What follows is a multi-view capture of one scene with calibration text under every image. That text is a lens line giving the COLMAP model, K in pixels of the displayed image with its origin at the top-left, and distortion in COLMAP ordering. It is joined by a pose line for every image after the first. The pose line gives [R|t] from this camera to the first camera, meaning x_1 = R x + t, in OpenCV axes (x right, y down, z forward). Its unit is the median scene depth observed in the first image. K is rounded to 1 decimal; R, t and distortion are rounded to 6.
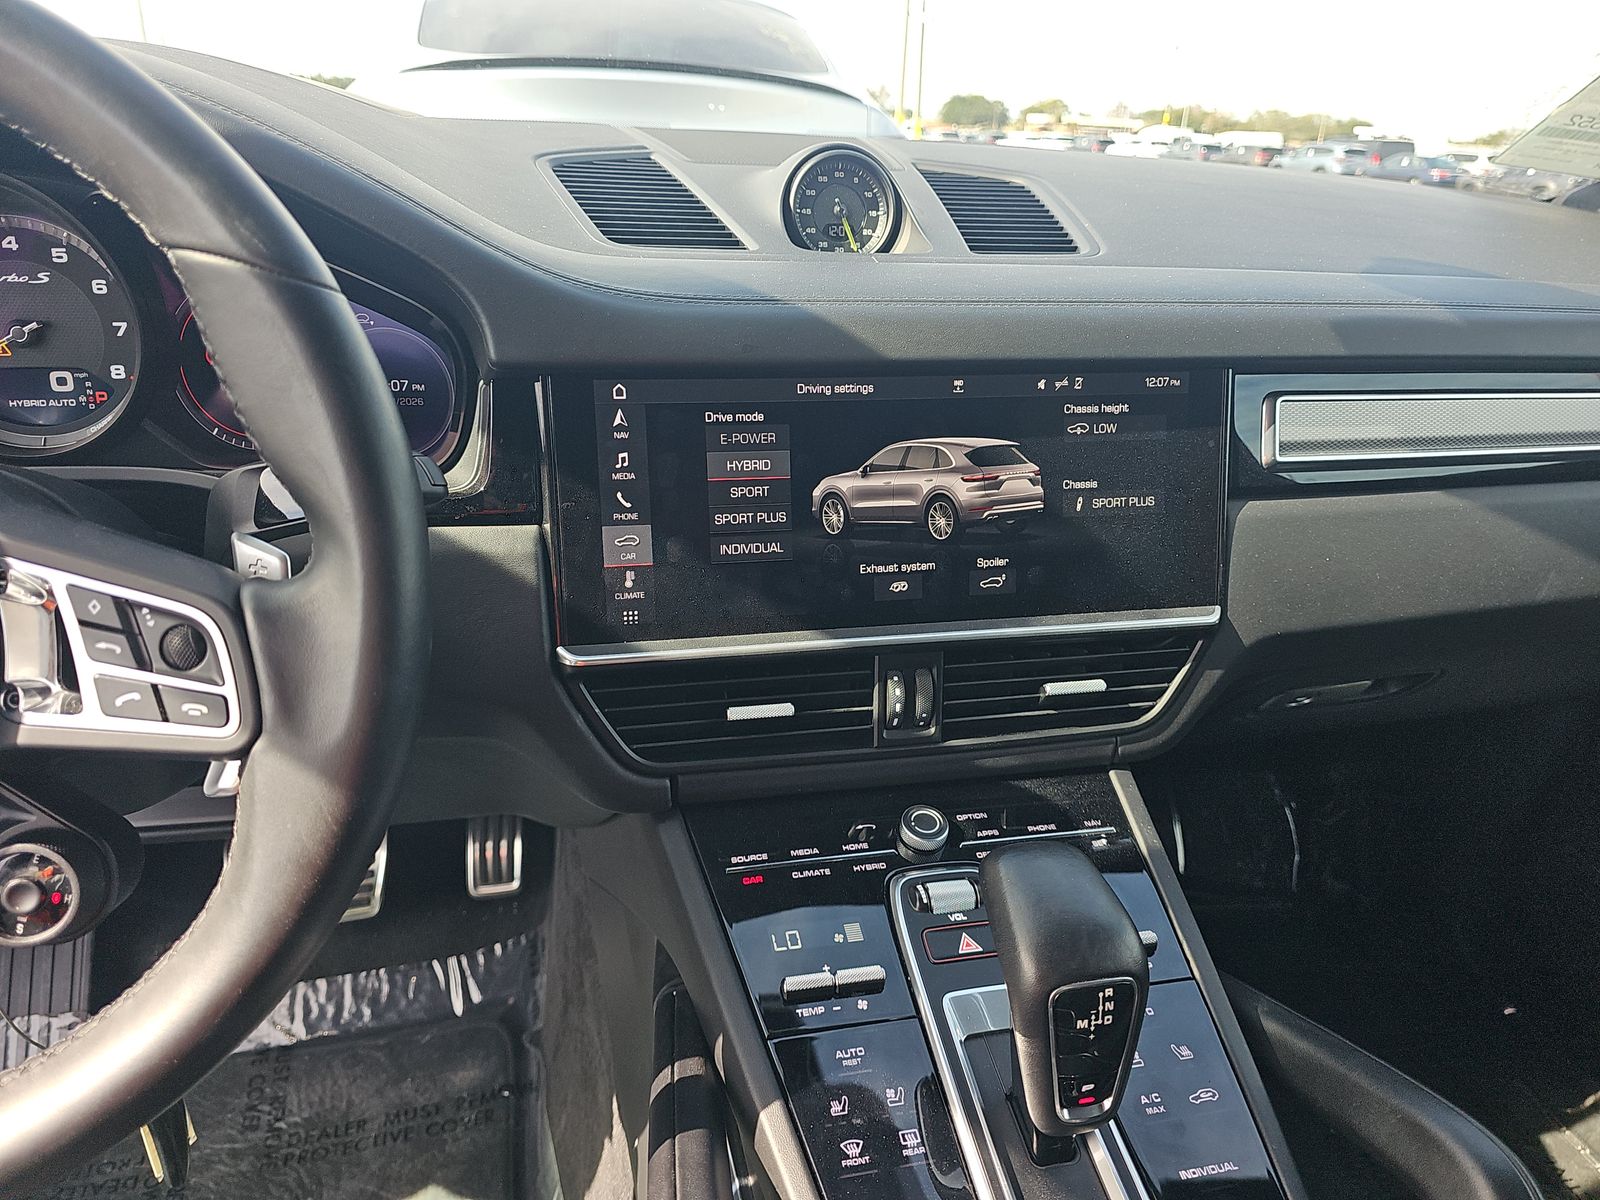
lens RADIAL K [[1027.1, 0, 775.7], [0, 1027.1, 645.3], [0, 0, 1]] dist [0.016170, -0.024798]
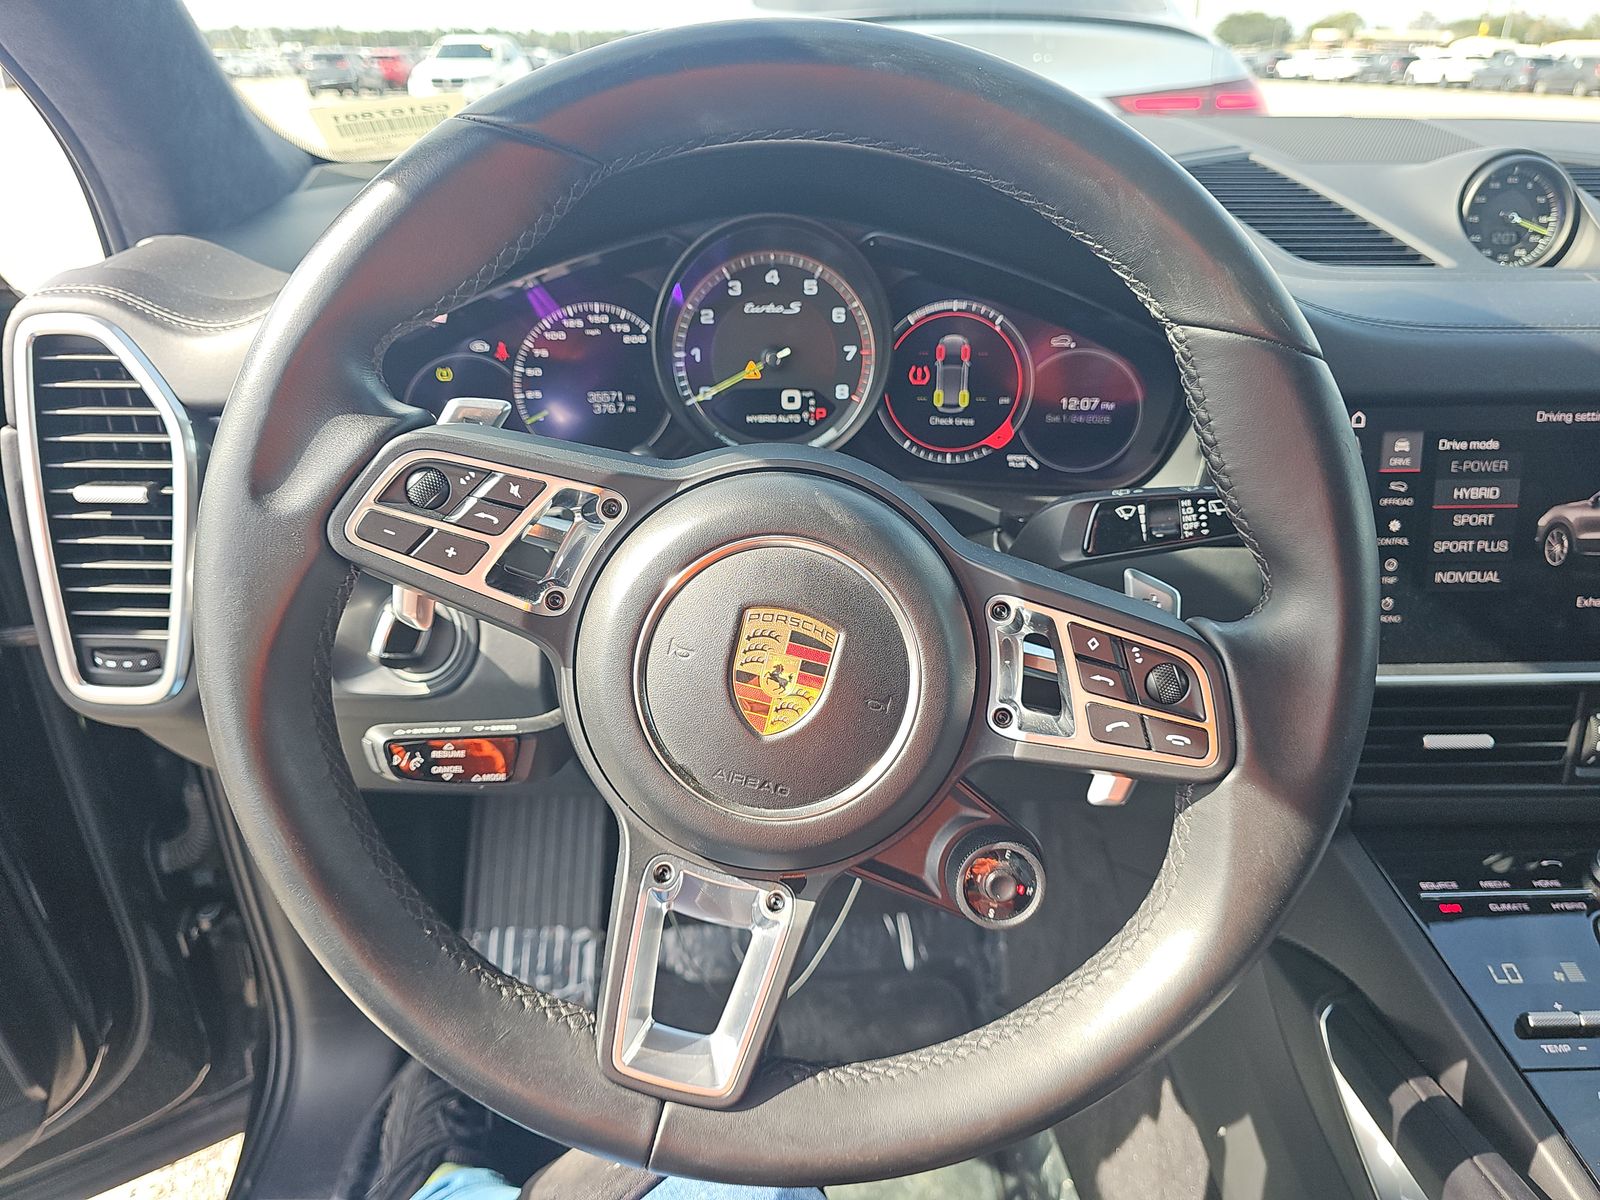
lens RADIAL K [[1027.1, 0, 775.7], [0, 1027.1, 645.3], [0, 0, 1]] dist [0.016170, -0.024798]
pose [[0.977623, 0.058858, -0.201962, -0.469951], [-0.049425, 0.997452, 0.051444, -0.046502], [0.204475, -0.040310, 0.978041, -0.110013]]
